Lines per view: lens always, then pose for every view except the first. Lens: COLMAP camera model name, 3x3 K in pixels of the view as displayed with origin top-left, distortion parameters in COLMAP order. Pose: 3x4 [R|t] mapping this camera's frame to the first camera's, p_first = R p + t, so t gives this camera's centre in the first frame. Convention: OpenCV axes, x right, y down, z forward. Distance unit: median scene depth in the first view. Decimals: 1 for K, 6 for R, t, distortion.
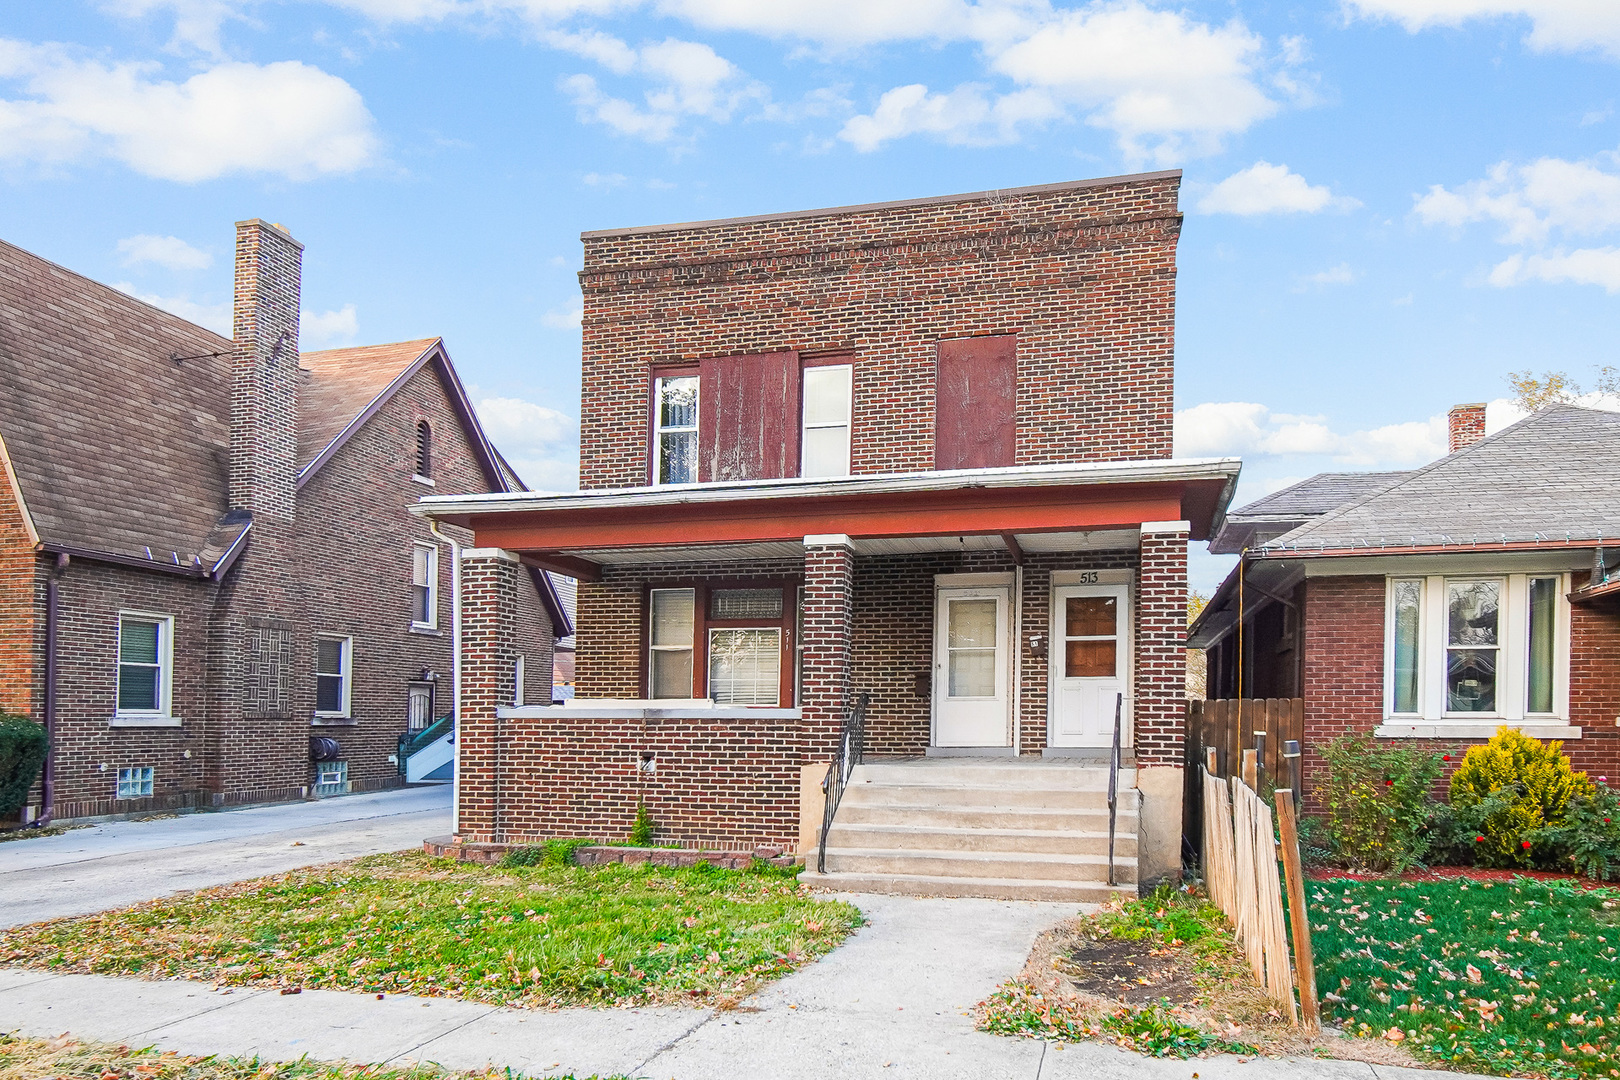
lens RADIAL K [[652.5, 0, 810.0], [0, 652.5, 540.0], [0, 0, 1]] dist [-0.000575, -0.000068]
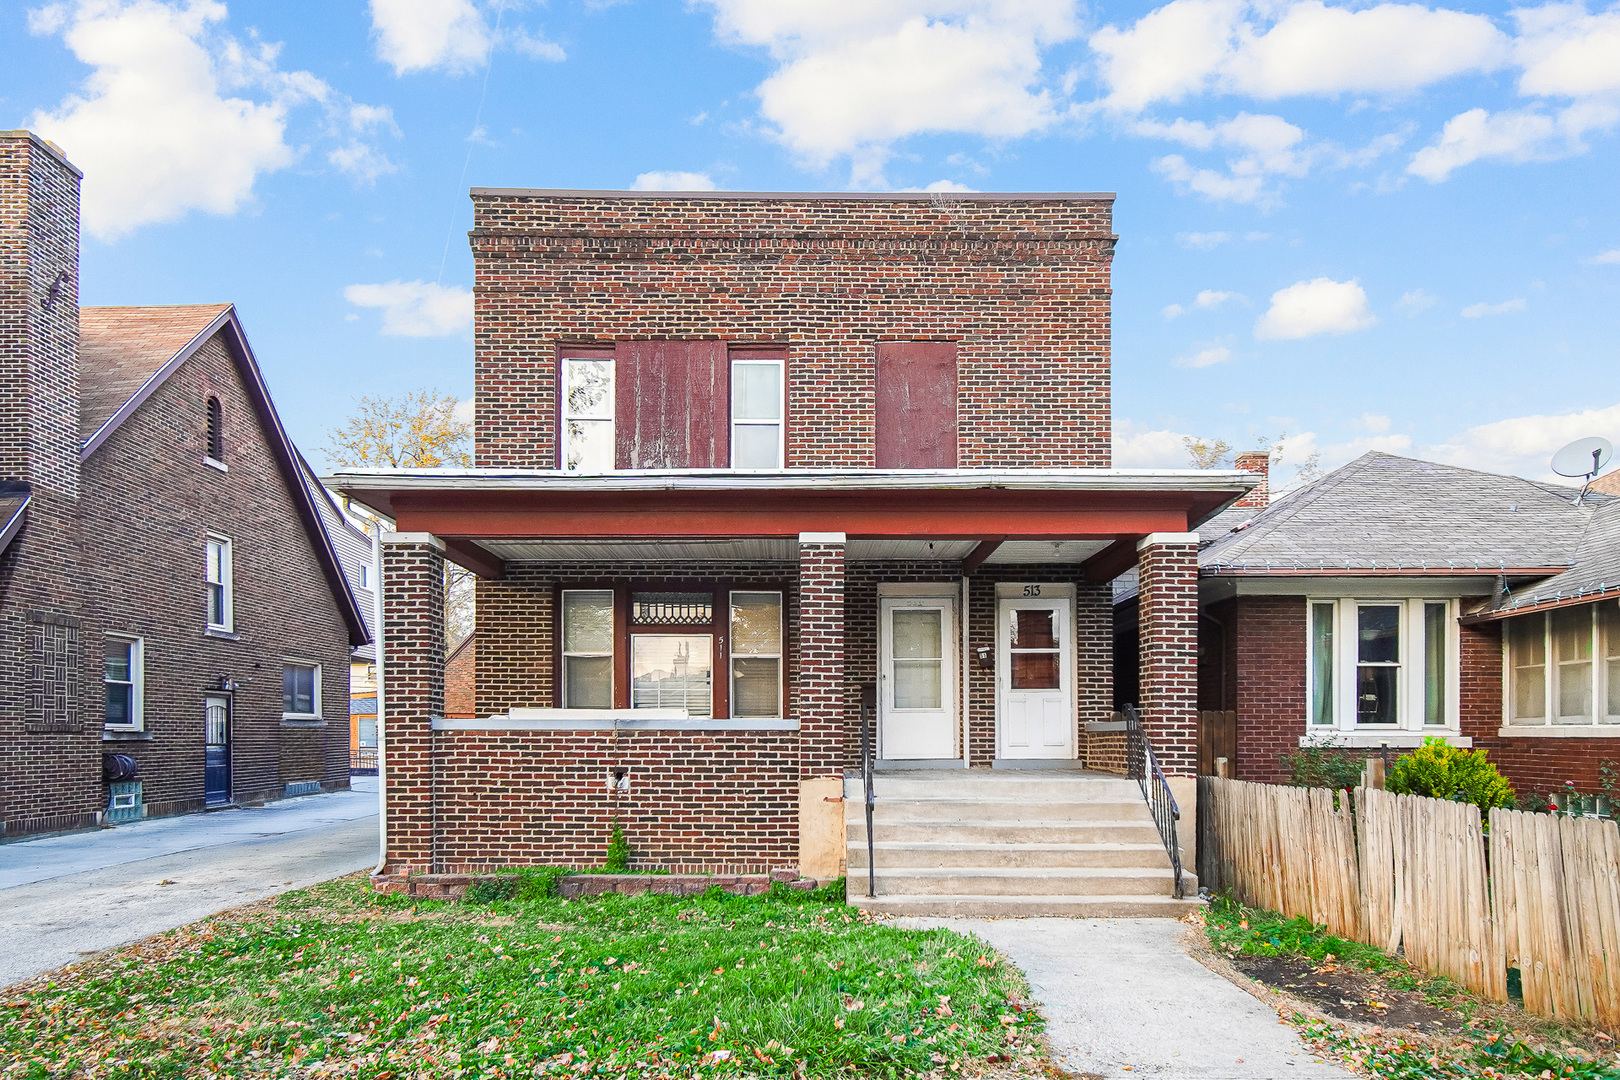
lens RADIAL K [[667.9, 0, 772.4], [0, 667.9, 568.1], [0, 0, 1]] dist [-0.001266, 0.000028]
pose [[0.987876, 0.035891, 0.151042, -0.139560], [-0.039862, 0.998932, 0.023343, 0.017245], [-0.150043, -0.029081, 0.988252, 0.055567]]
